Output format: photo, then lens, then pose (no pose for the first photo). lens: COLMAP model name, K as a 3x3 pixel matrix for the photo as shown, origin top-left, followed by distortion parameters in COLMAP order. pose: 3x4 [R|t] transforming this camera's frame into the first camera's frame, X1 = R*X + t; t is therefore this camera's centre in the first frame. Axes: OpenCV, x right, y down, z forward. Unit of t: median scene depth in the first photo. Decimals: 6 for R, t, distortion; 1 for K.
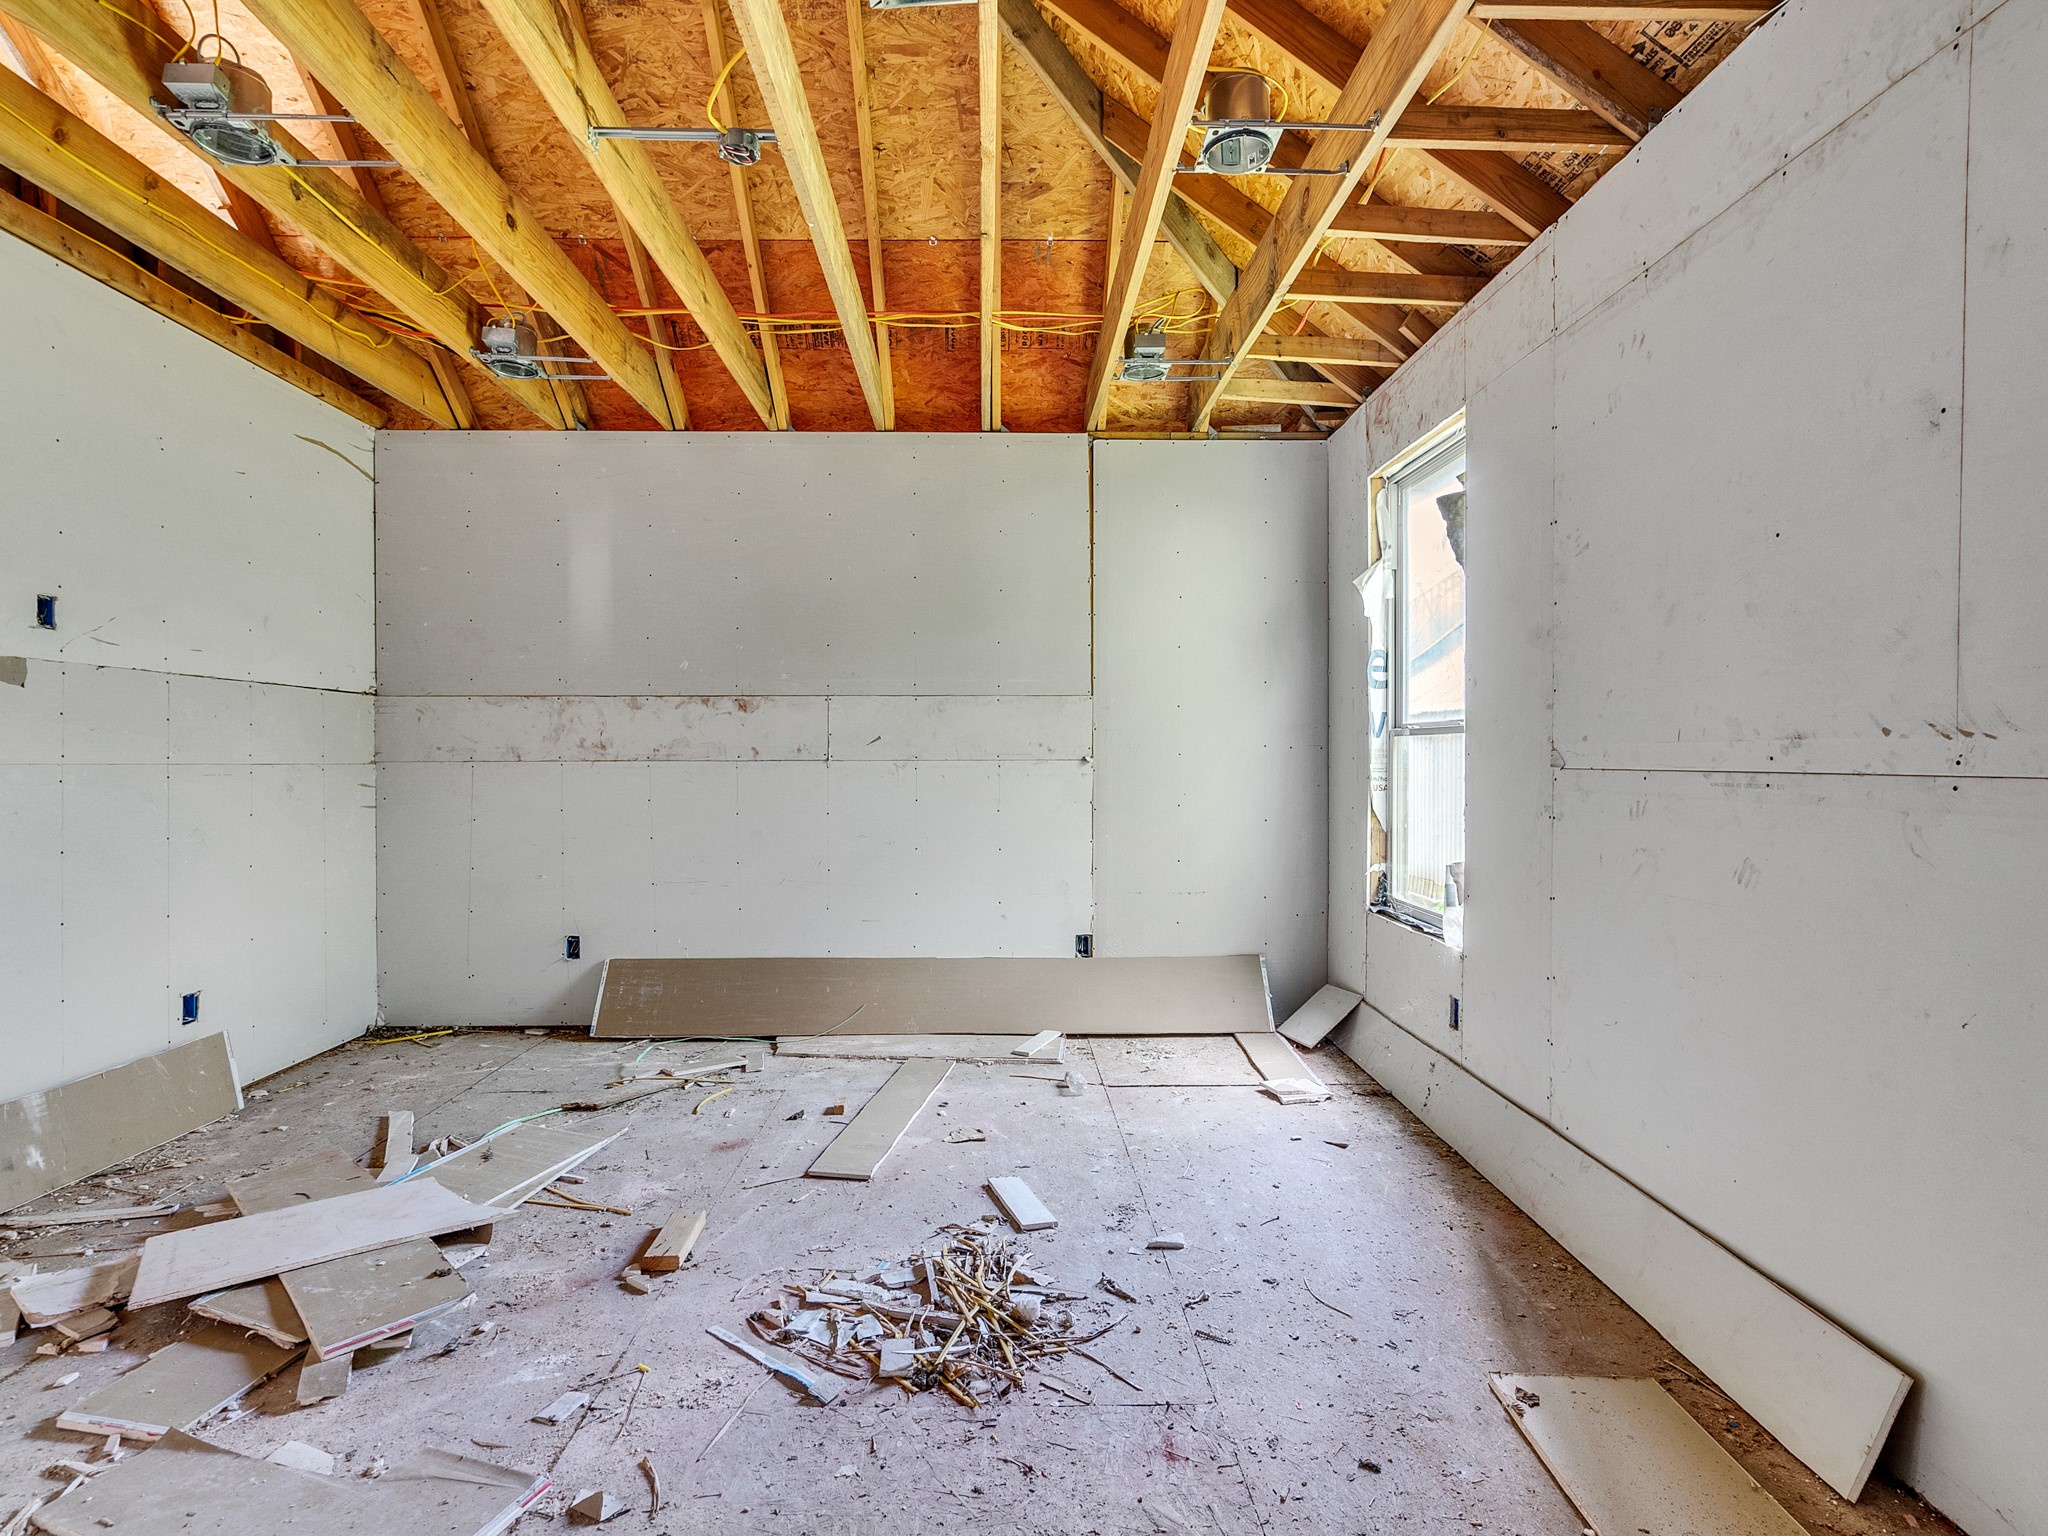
lens RADIAL K [[1048.3, 0, 1015.6], [0, 1048.3, 765.0], [0, 0, 1]] dist [-0.006531, 0.003800]
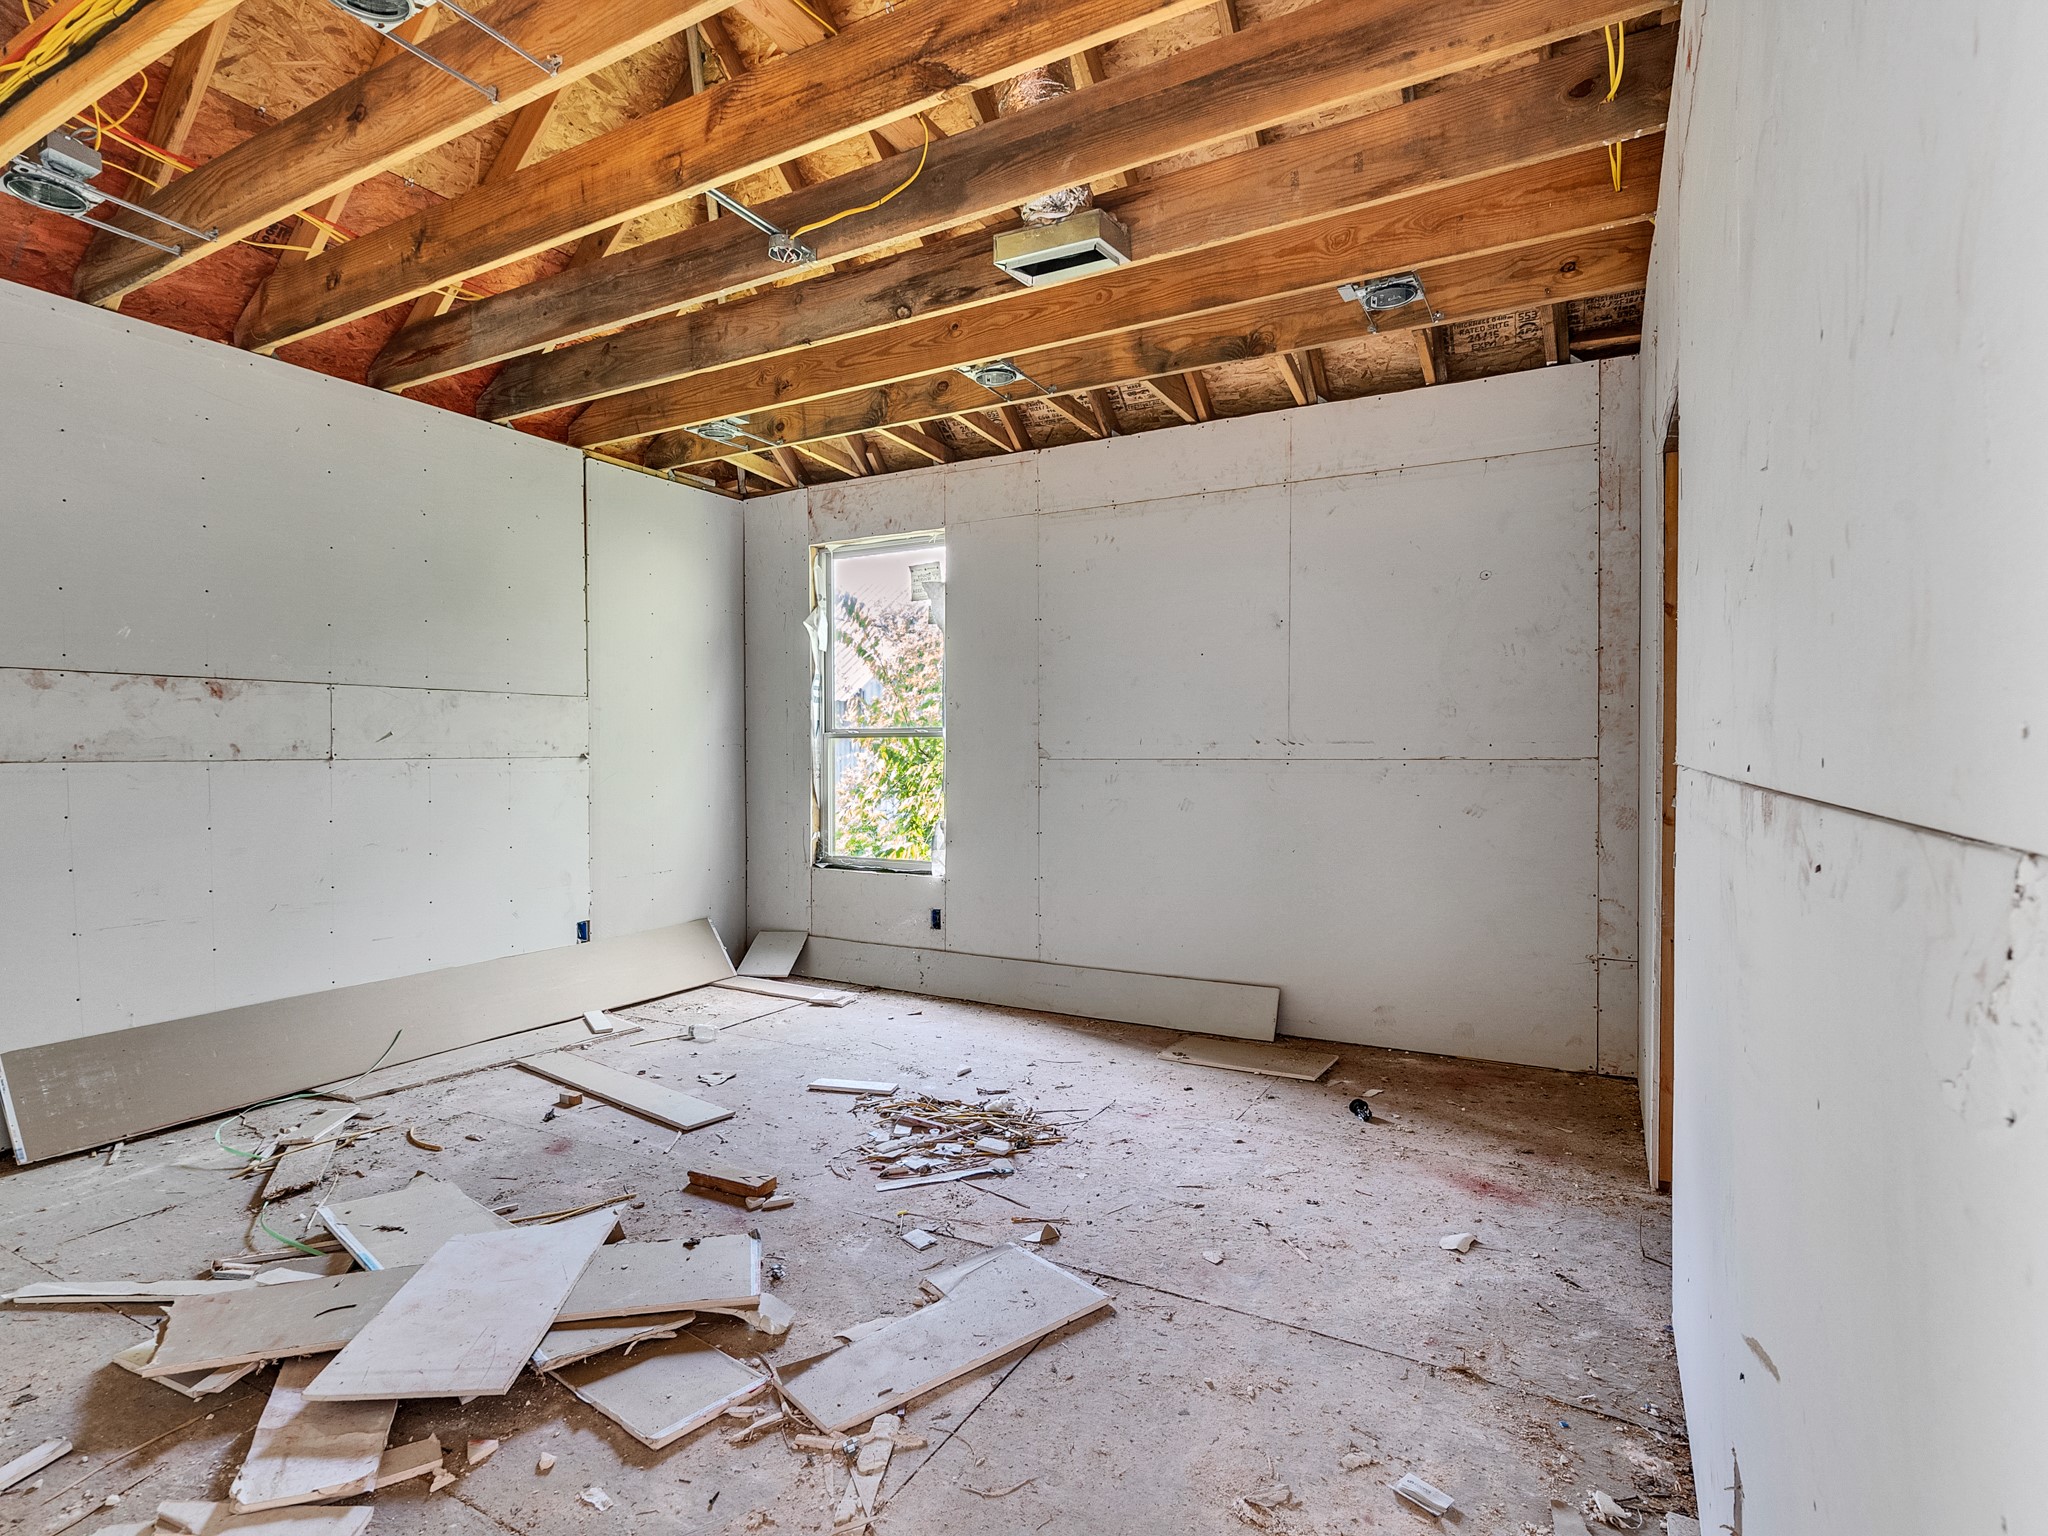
lens RADIAL K [[1048.3, 0, 1003.8], [0, 1048.3, 765.2], [0, 0, 1]] dist [-0.006531, 0.003800]
pose [[0.510446, -0.013016, 0.859811, -0.711853], [0.009664, 0.999909, 0.009400, -0.002628], [-0.859855, 0.003511, 0.510525, 0.102683]]
